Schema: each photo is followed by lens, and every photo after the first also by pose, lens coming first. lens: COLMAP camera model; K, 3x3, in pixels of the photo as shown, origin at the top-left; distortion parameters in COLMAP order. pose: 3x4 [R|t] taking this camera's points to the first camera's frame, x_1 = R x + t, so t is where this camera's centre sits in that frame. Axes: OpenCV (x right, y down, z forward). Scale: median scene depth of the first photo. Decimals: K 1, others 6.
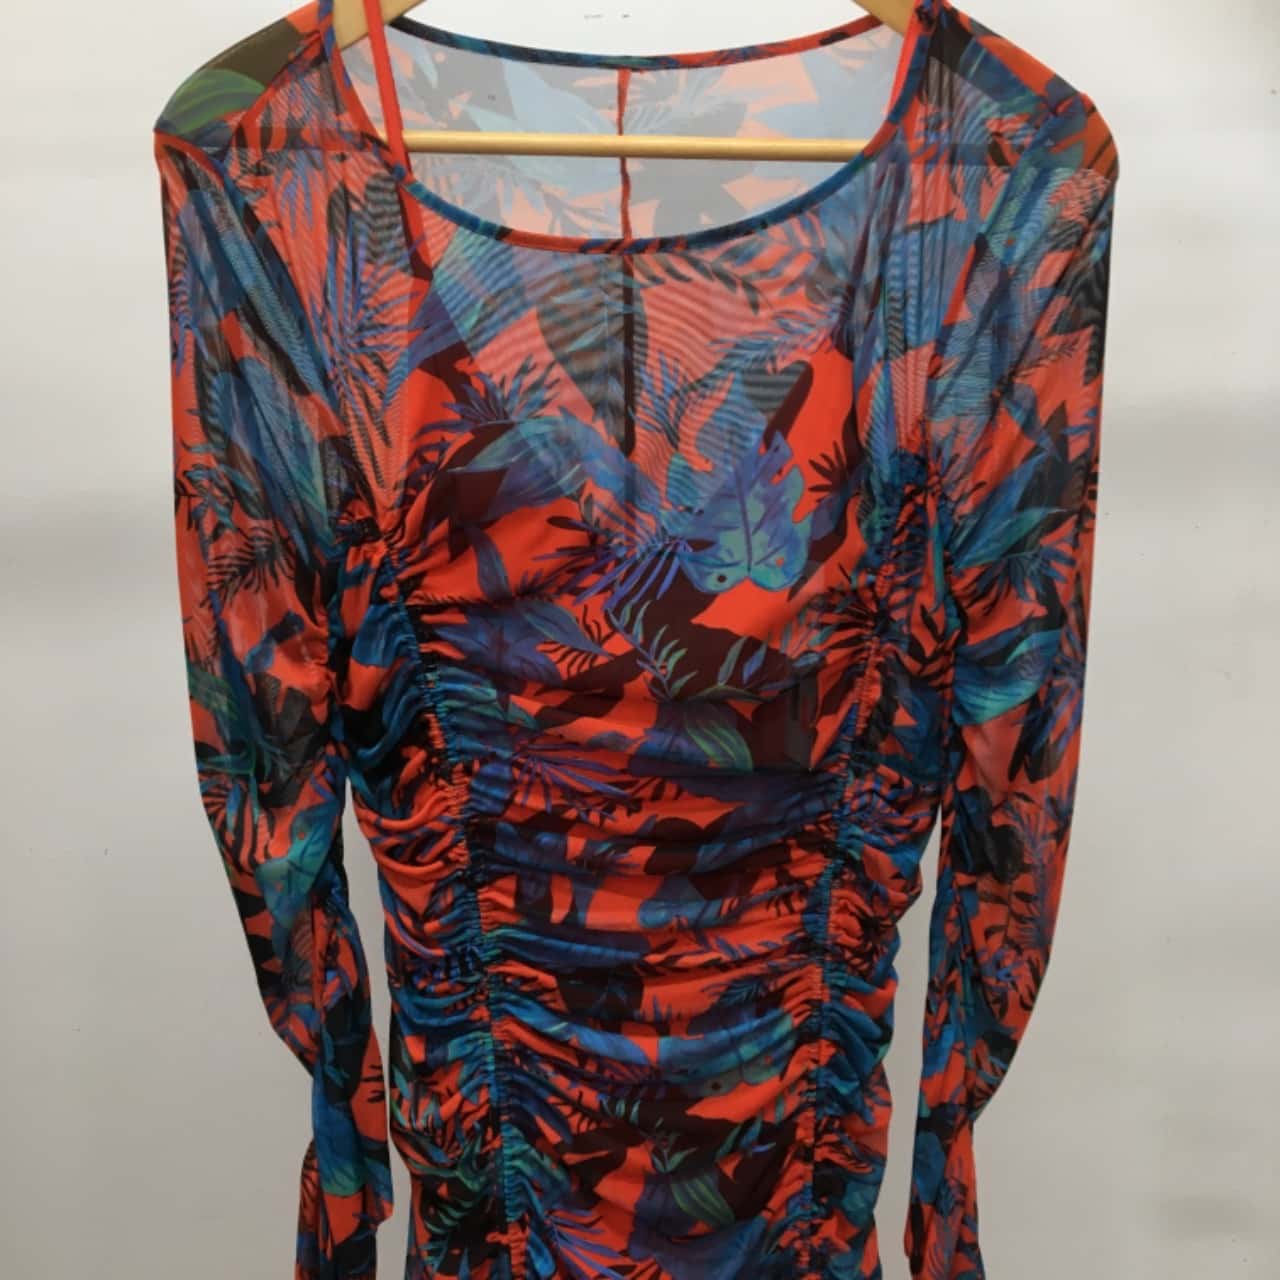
lens RADIAL K [[1411.6, 0, 640.0], [0, 1411.6, 640.0], [0, 0, 1]] dist [0.130322, -0.270064]
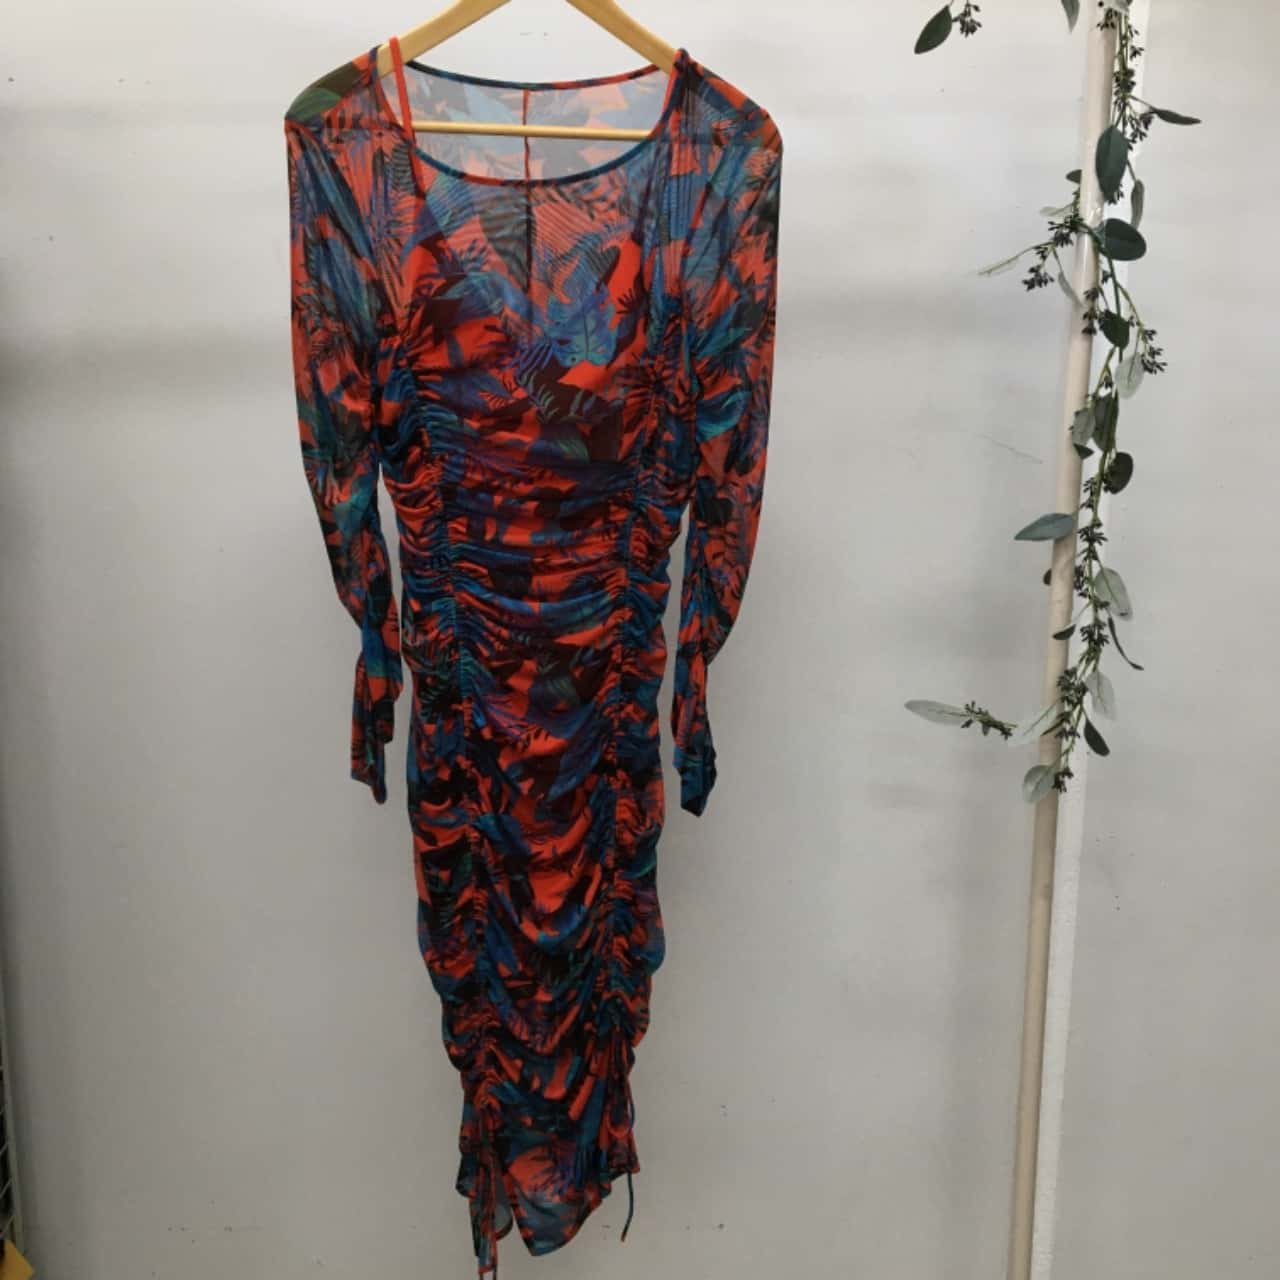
lens RADIAL K [[1411.6, 0, 640.0], [0, 1411.6, 640.0], [0, 0, 1]] dist [0.130322, -0.270064]
pose [[0.999763, 0.021352, -0.004315, 0.162019], [-0.021036, 0.997769, 0.063354, 0.210755], [0.005658, -0.063249, 0.997982, -0.947451]]
